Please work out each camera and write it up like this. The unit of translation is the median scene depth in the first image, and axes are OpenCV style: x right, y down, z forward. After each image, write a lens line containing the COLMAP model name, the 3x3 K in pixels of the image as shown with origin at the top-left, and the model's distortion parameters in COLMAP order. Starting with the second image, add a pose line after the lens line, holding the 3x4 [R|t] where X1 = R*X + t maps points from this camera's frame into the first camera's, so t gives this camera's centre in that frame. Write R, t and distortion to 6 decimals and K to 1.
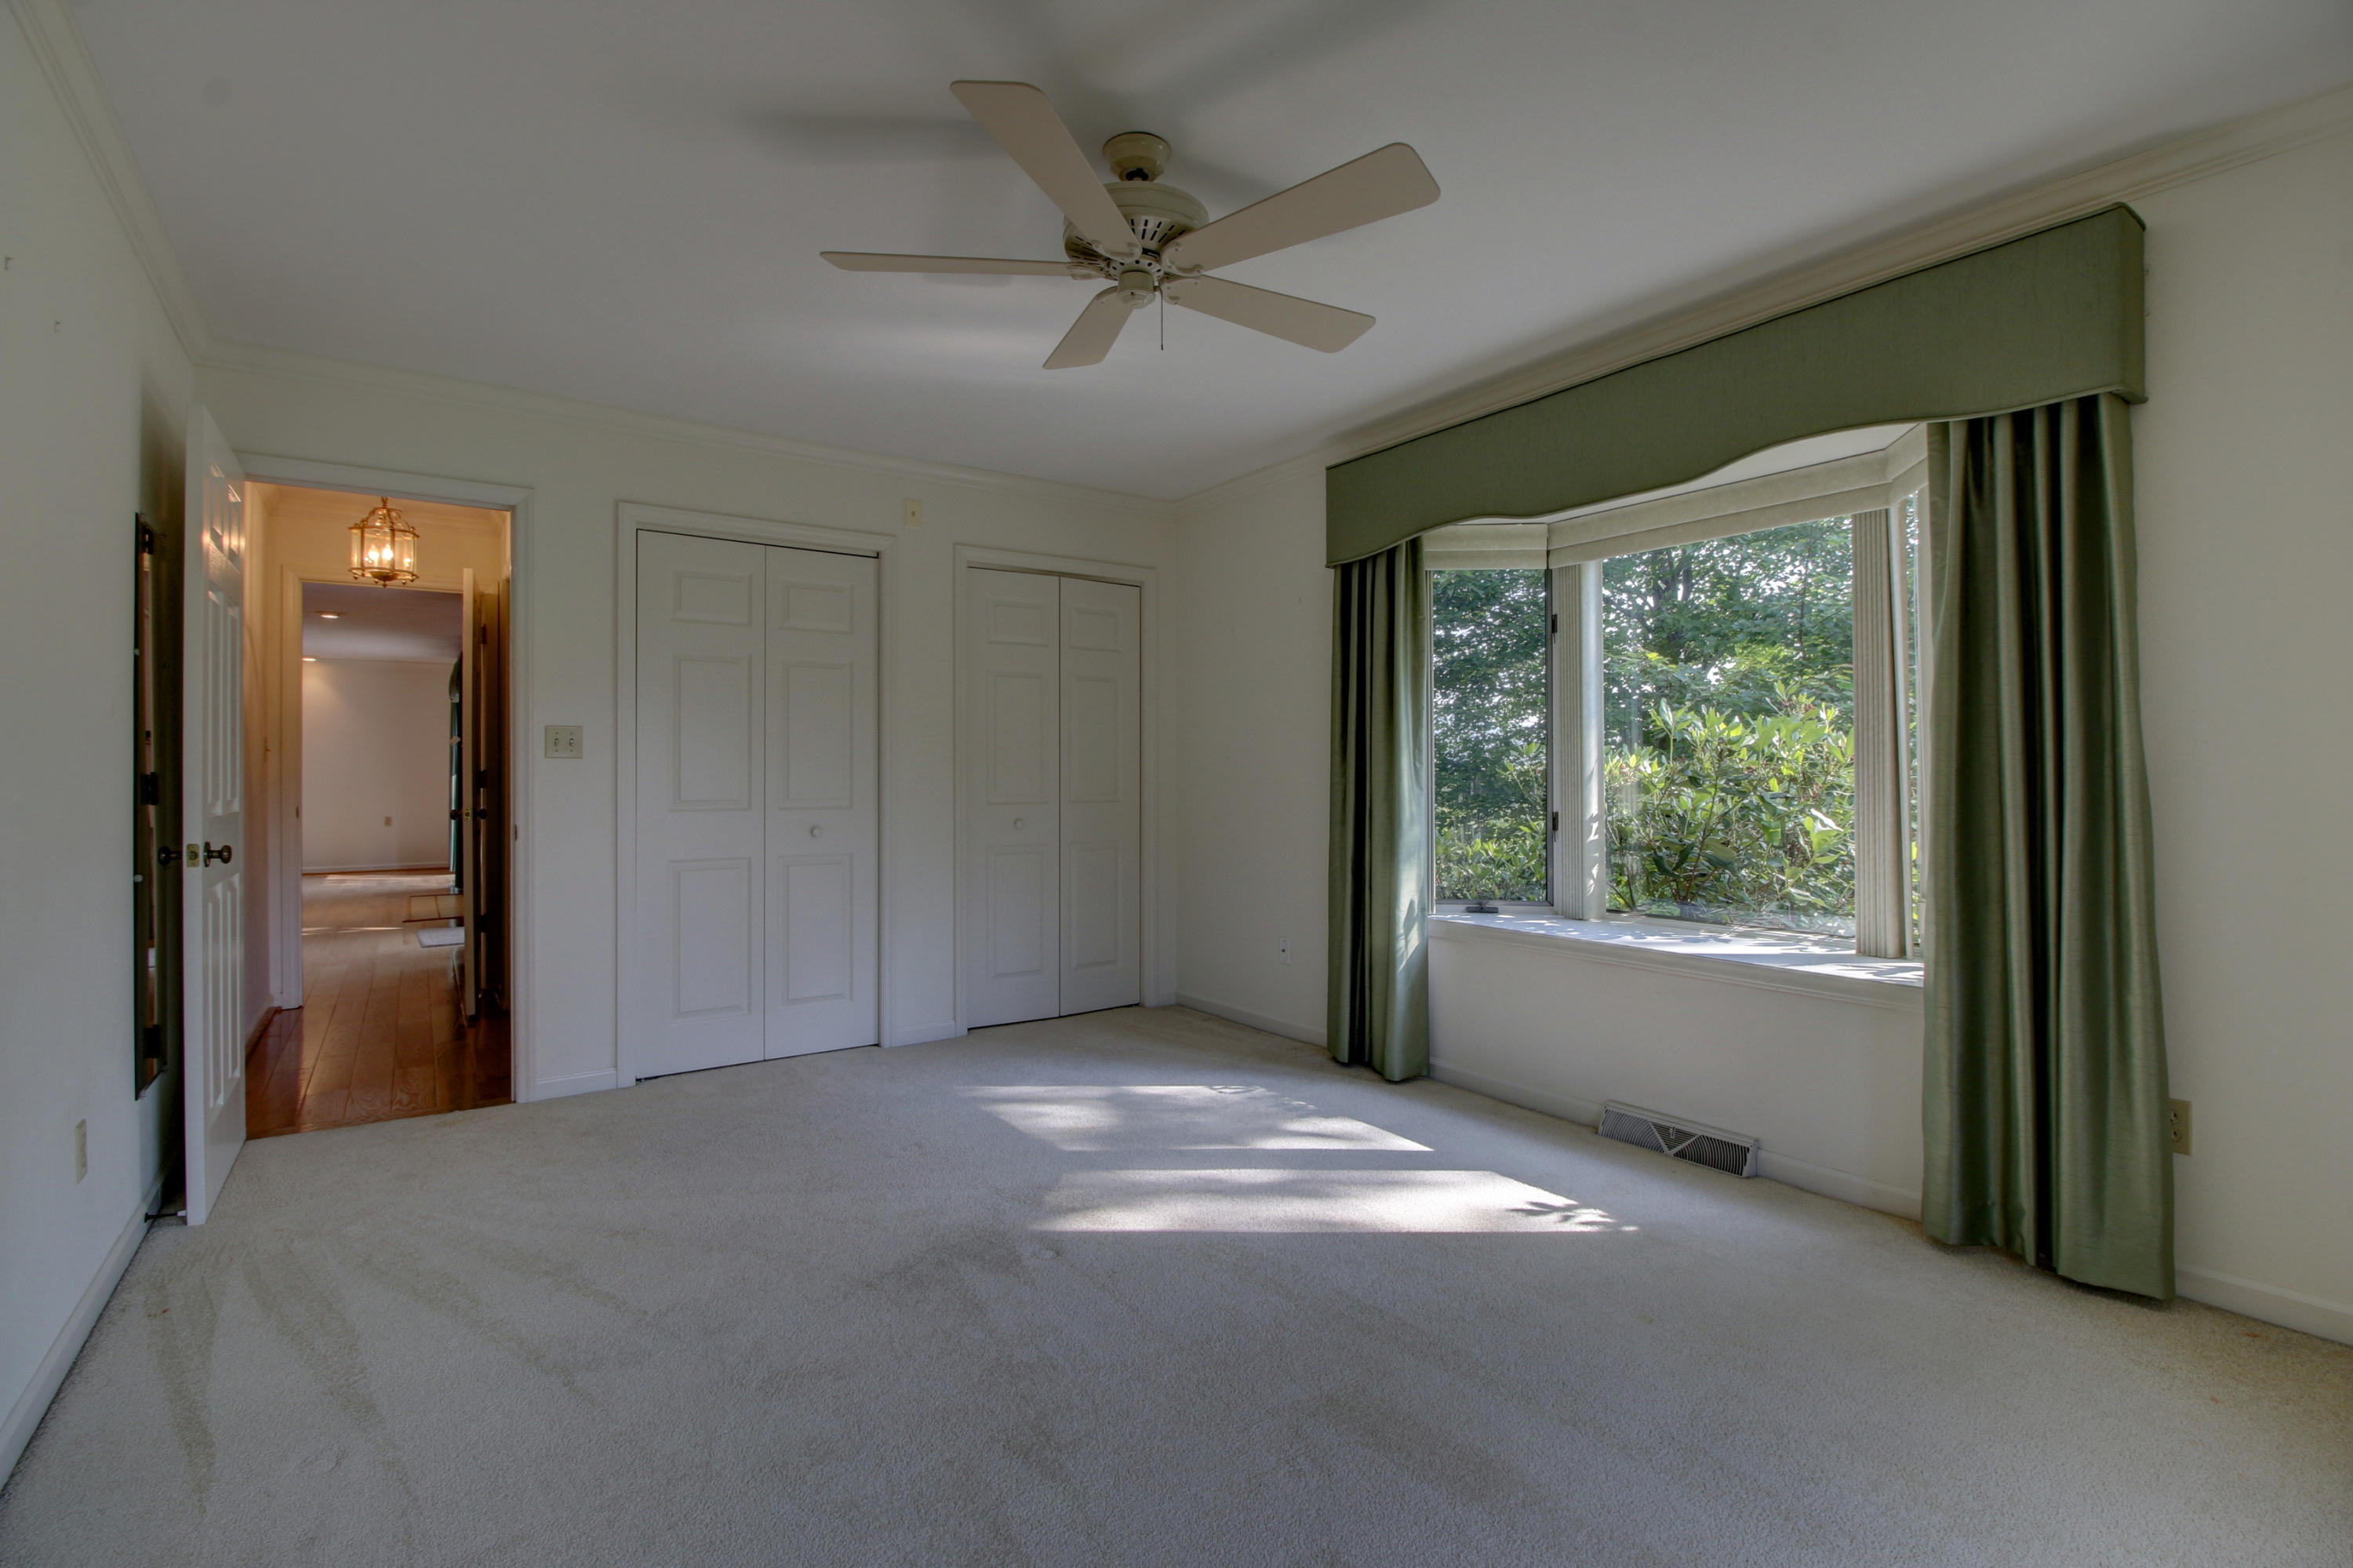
lens RADIAL K [[1087.1, 0, 1178.9], [0, 1087.1, 763.7], [0, 0, 1]] dist [0.005564, -0.015075]
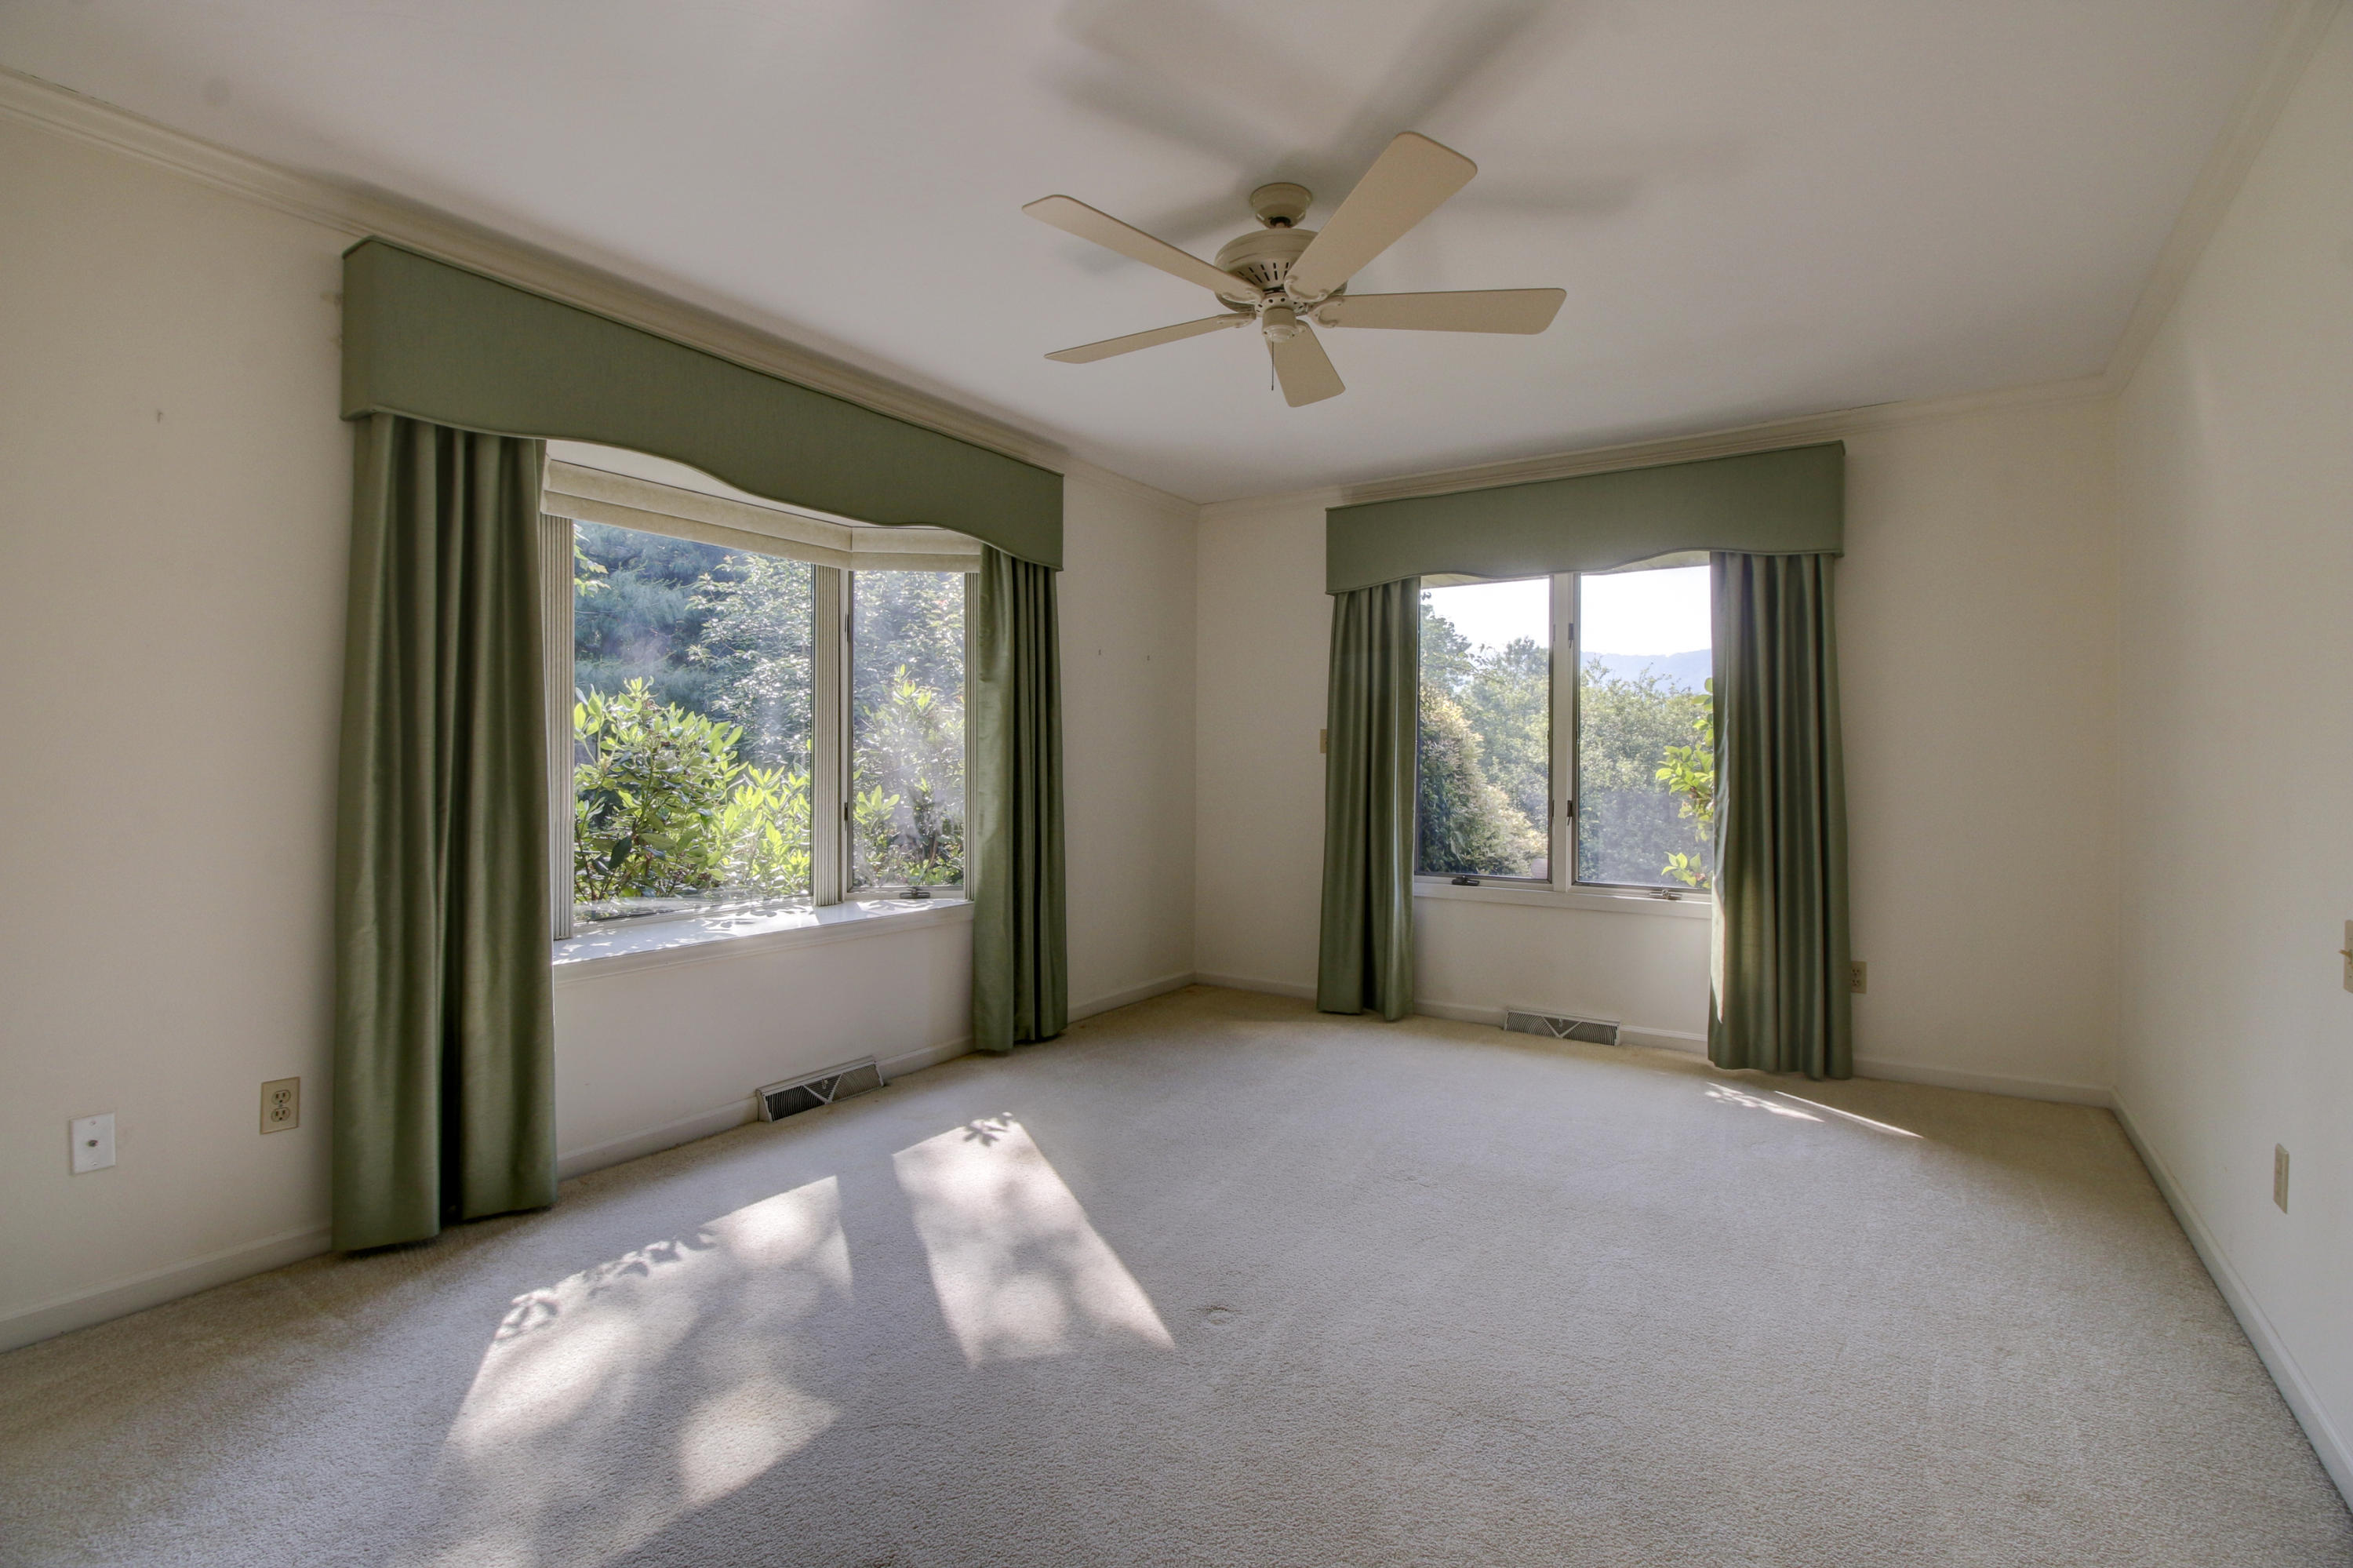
lens RADIAL K [[1087.1, 0, 1178.9], [0, 1087.1, 763.7], [0, 0, 1]] dist [0.005564, -0.015075]
pose [[-0.348541, -0.003590, 0.937287, -0.795326], [-0.011619, 0.999932, -0.000491, 0.001158], [-0.937222, -0.011061, -0.348559, 1.132536]]
